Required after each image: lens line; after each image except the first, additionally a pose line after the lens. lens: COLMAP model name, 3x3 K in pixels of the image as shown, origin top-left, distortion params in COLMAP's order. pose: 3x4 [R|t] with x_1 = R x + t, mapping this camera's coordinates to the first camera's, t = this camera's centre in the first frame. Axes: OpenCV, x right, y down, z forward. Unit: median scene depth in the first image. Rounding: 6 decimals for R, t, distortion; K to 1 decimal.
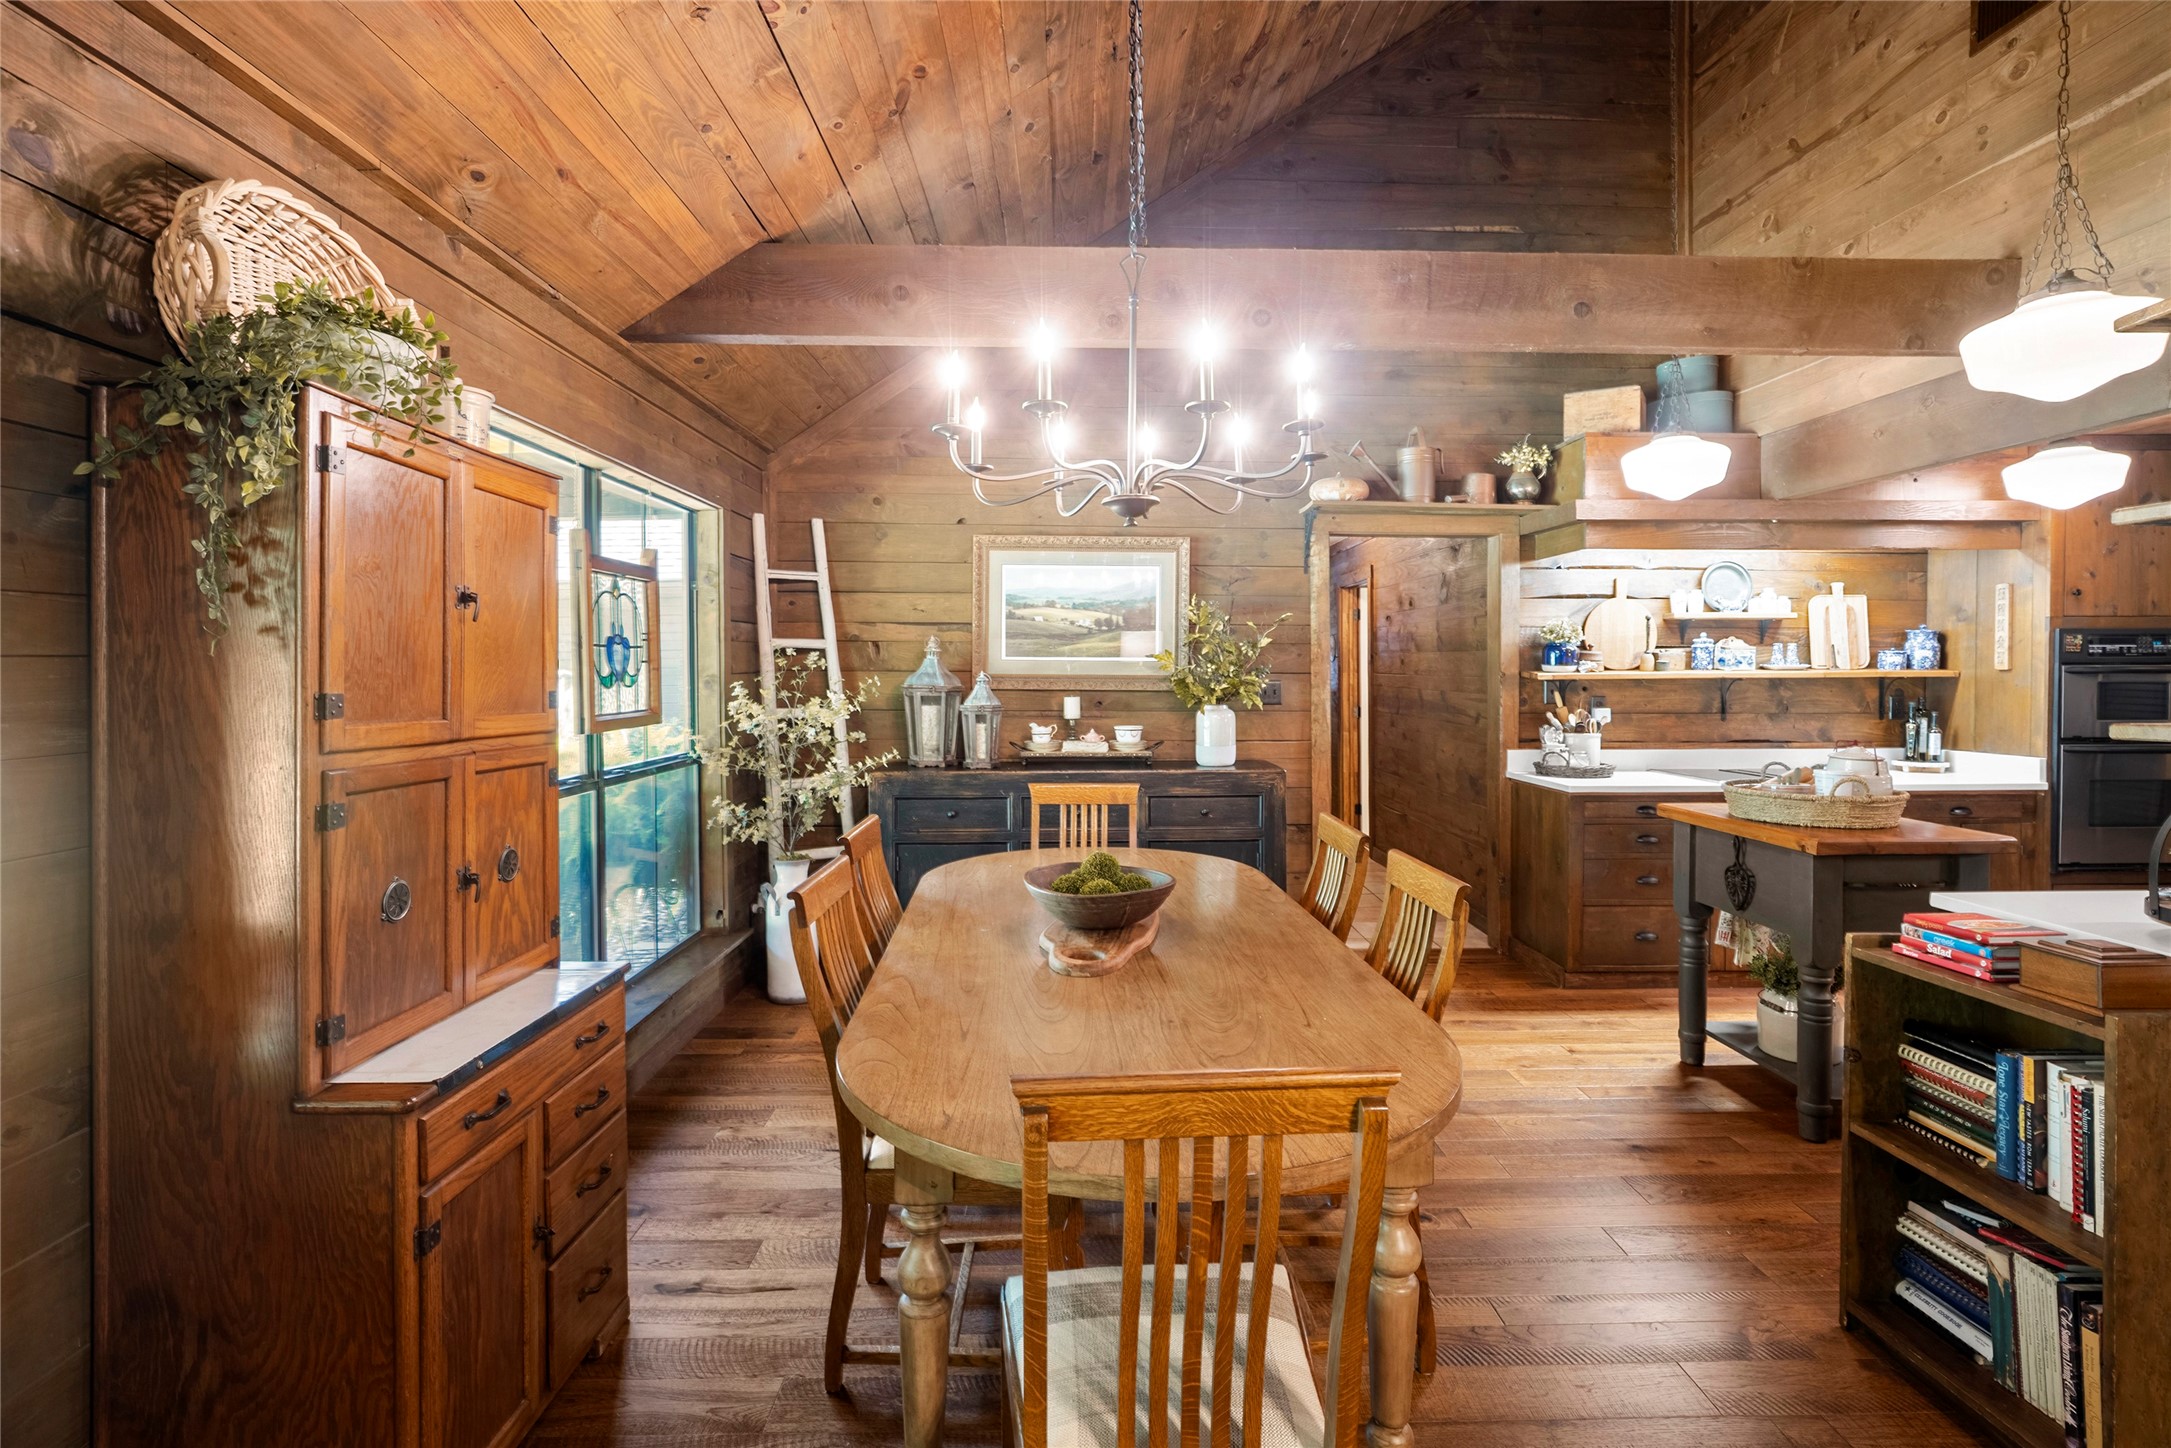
lens RADIAL K [[1014.2, 0, 1095.9], [0, 1014.2, 691.8], [0, 0, 1]] dist [-0.012583, 0.000914]
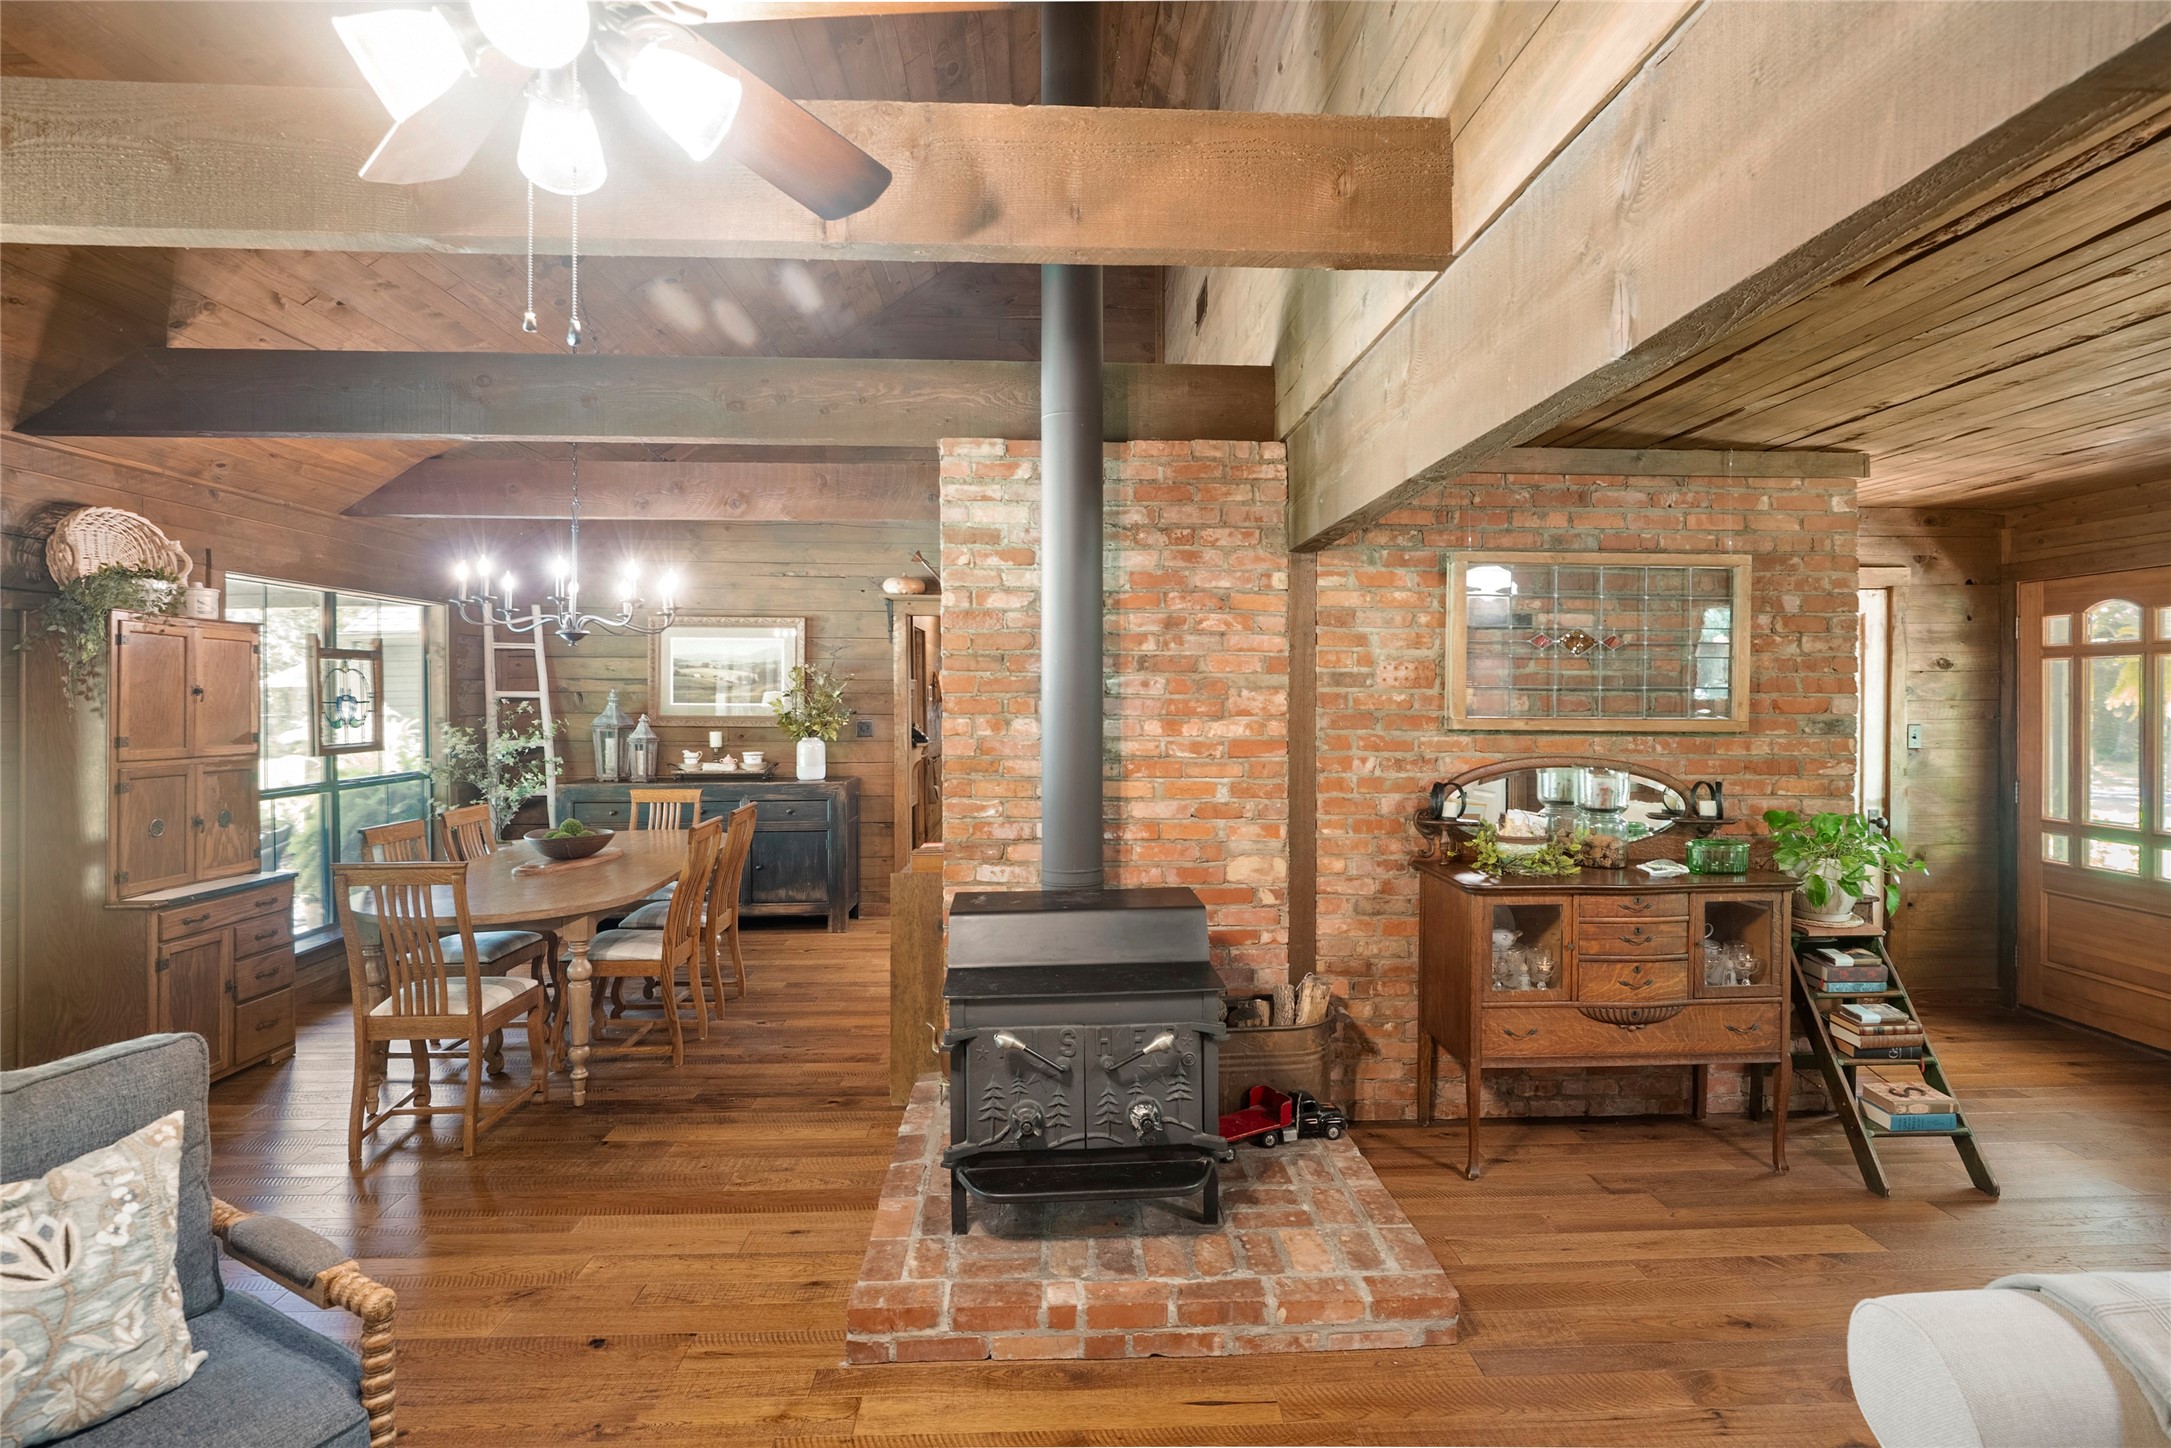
lens RADIAL K [[1077.4, 0, 1118.9], [0, 1077.4, 711.2], [0, 0, 1]] dist [-0.019431, 0.005897]
pose [[0.999456, -0.001306, 0.032968, 0.727706], [0.001547, 0.999972, -0.007272, -0.017498], [-0.032957, 0.007319, 0.999430, -0.766594]]
